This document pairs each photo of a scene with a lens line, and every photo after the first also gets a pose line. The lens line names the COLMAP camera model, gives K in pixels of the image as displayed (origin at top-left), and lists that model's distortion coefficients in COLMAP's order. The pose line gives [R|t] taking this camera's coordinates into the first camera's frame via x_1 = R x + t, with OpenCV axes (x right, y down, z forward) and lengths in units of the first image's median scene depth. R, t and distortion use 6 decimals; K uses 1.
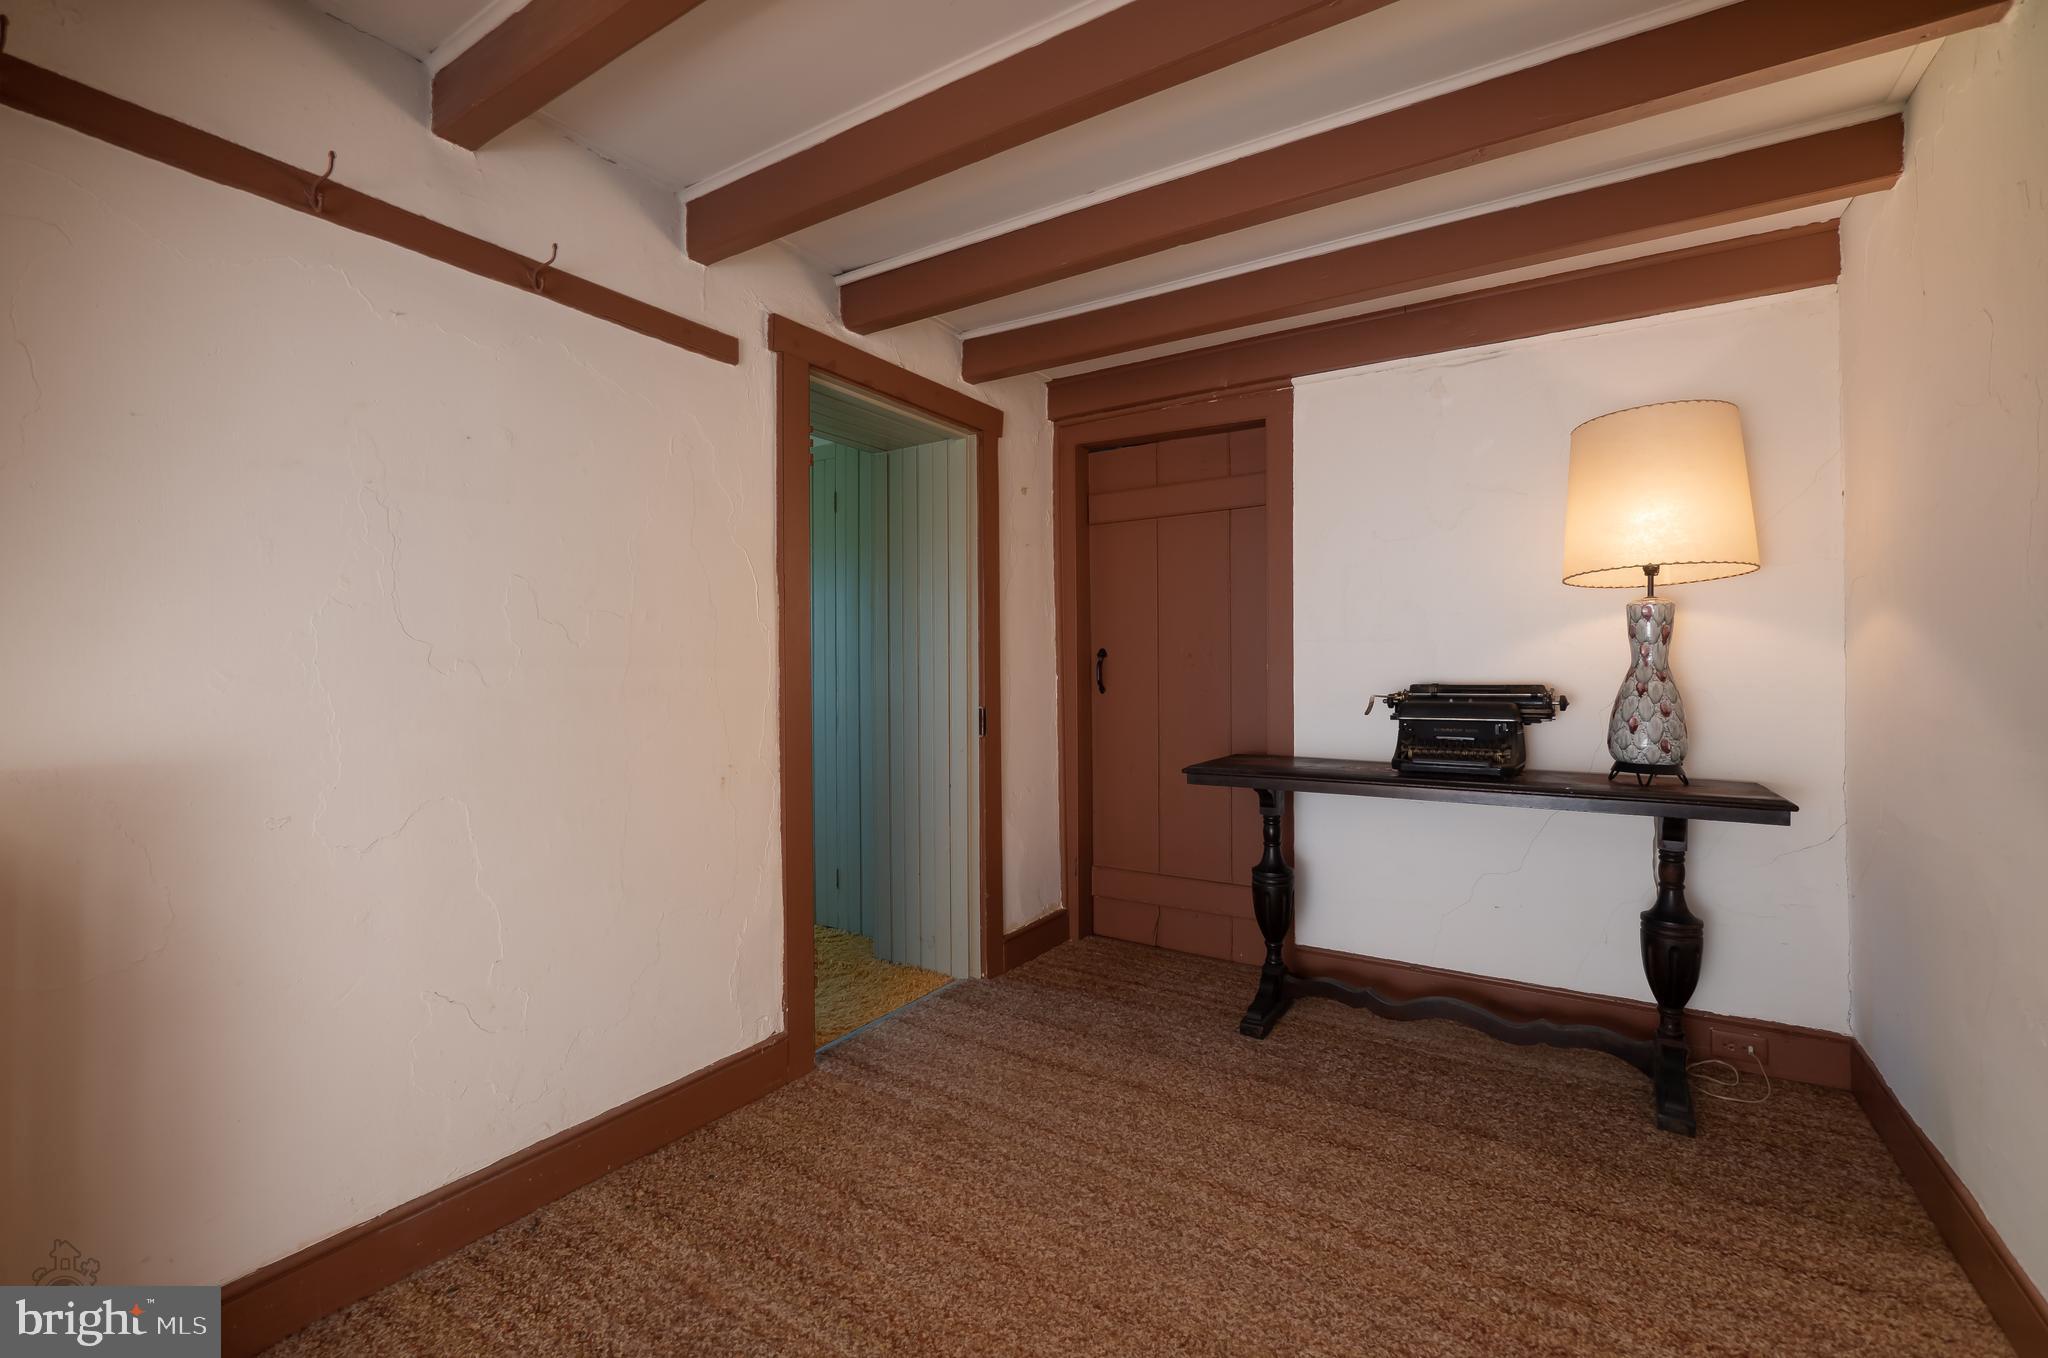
lens RADIAL K [[881.8, 0, 1023.8], [0, 881.8, 665.7], [0, 0, 1]] dist [-0.003076, 0.000504]
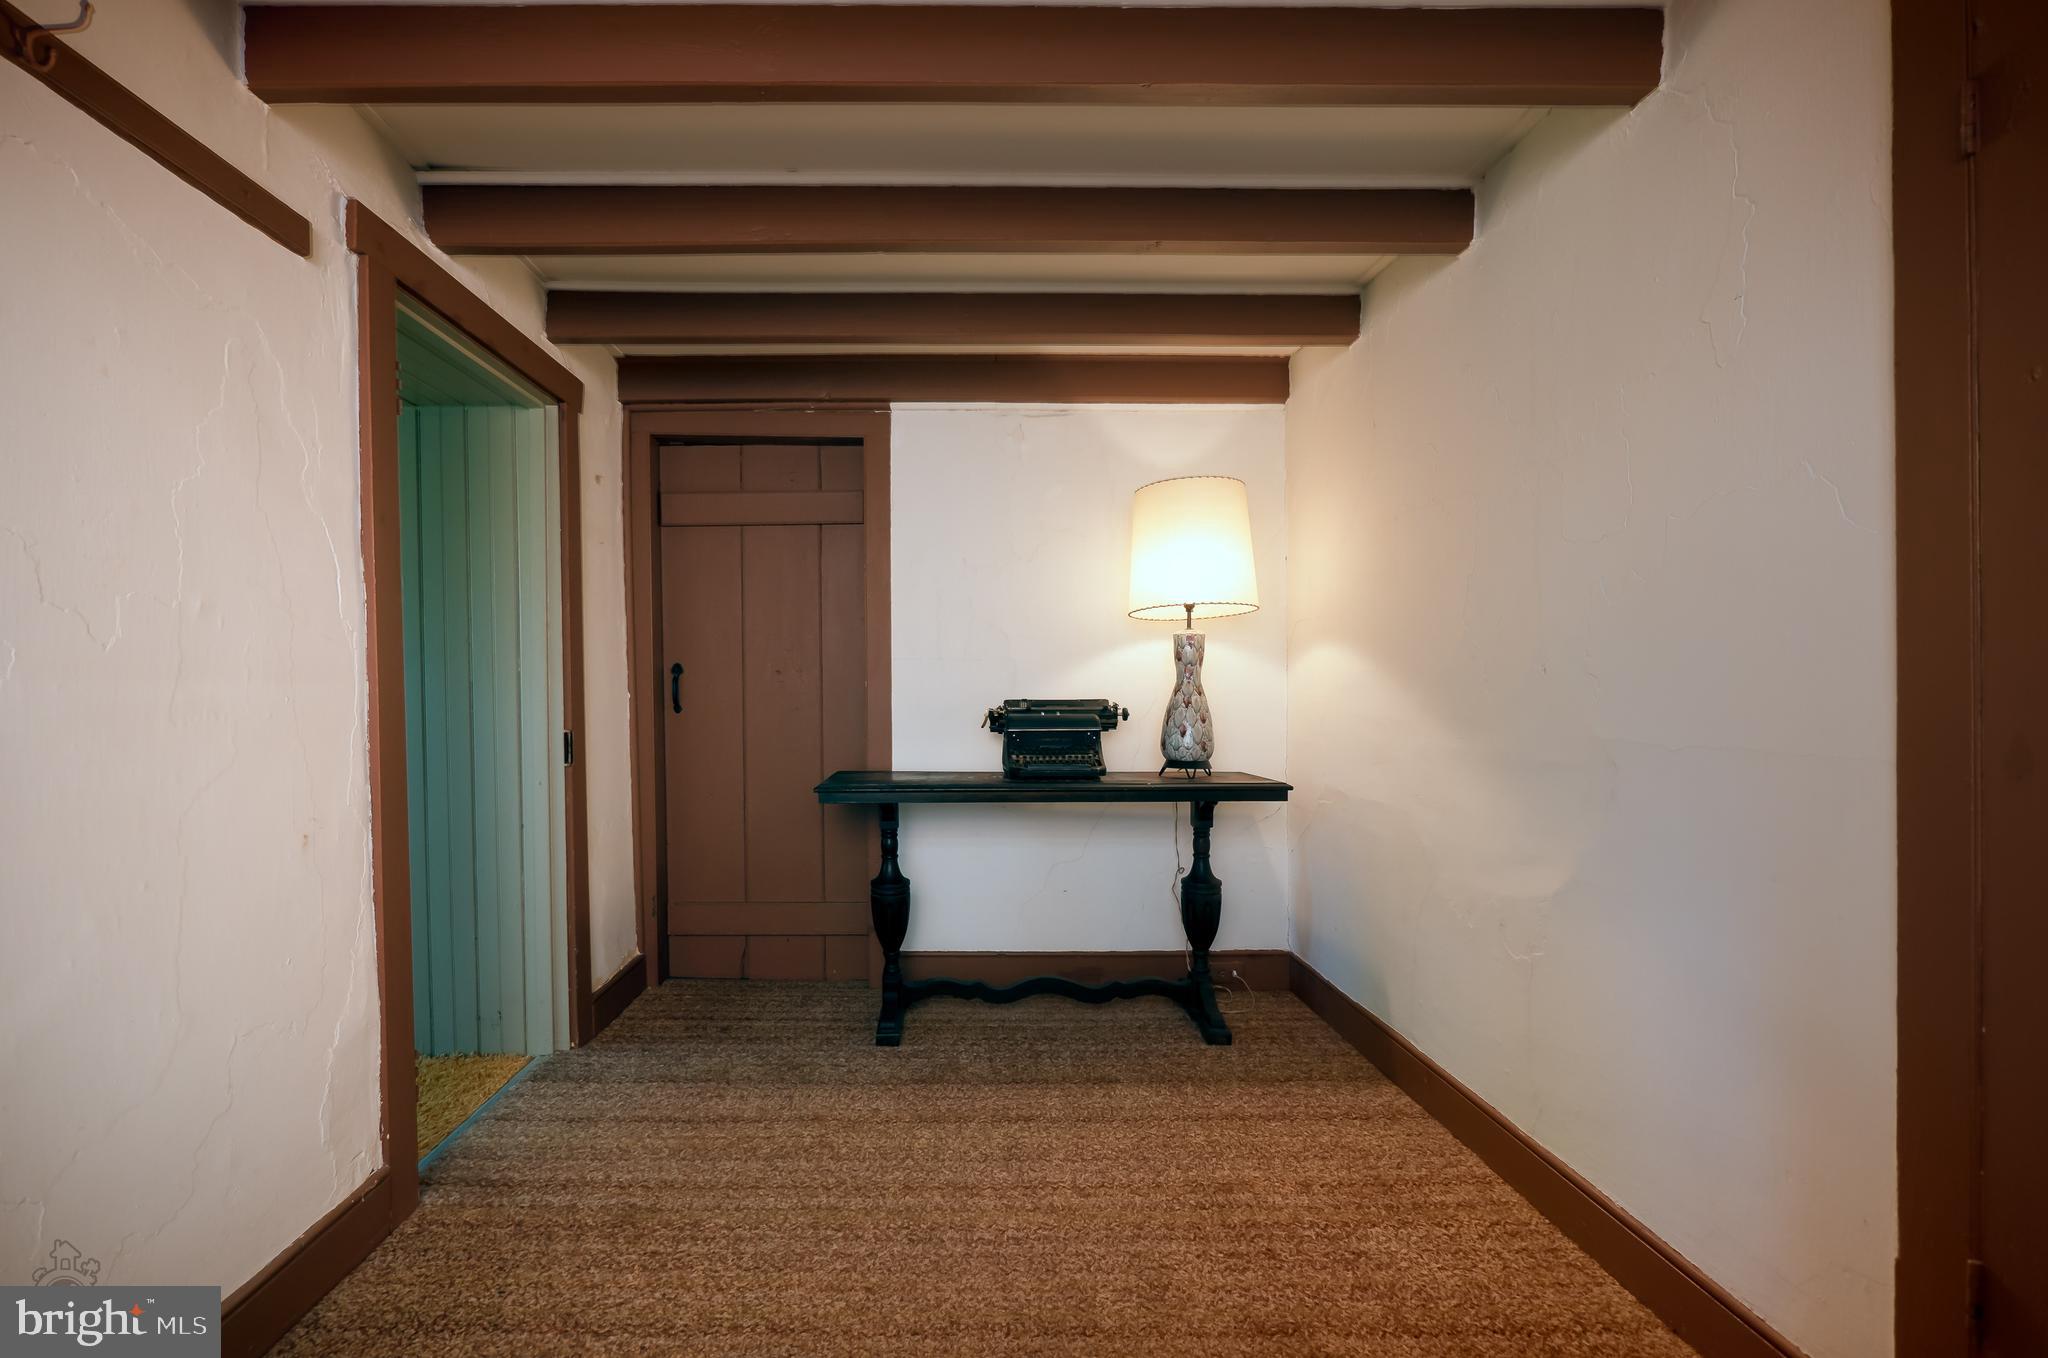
lens RADIAL K [[895.8, 0, 1005.6], [0, 895.8, 697.0], [0, 0, 1]] dist [-0.003274, 0.000618]
pose [[0.838917, -0.005880, 0.544227, -0.207345], [-0.002062, 0.999900, 0.013983, 0.002352], [-0.544255, -0.012853, 0.838821, 0.066004]]
